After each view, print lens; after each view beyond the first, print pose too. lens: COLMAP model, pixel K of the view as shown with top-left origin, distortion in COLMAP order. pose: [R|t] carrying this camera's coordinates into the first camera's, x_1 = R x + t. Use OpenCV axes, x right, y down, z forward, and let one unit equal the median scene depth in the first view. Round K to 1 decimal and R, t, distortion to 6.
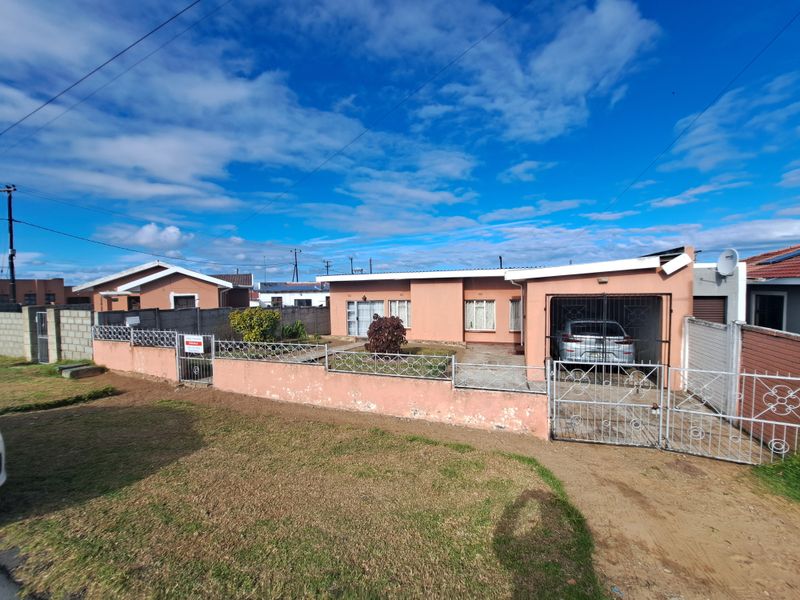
lens RADIAL K [[334.1, 0, 386.5], [0, 334.1, 309.5], [0, 0, 1]] dist [-0.012192, 0.000001]
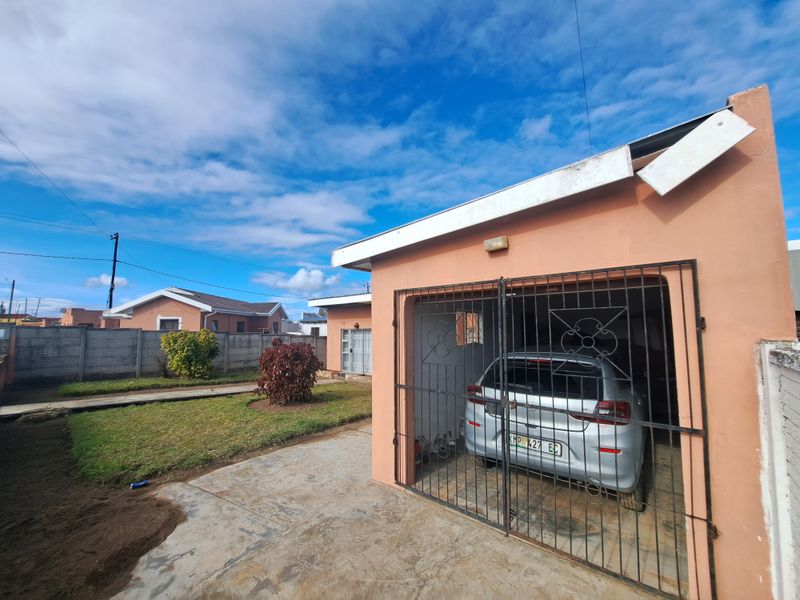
lens RADIAL K [[334.1, 0, 378.5], [0, 334.1, 298.5], [0, 0, 1]] dist [-0.012192, 0.000001]
pose [[0.936654, -0.015594, -0.349910, 0.310238], [-0.036204, 0.989347, -0.141005, 0.015225], [0.348381, 0.144741, 0.926111, 0.283533]]
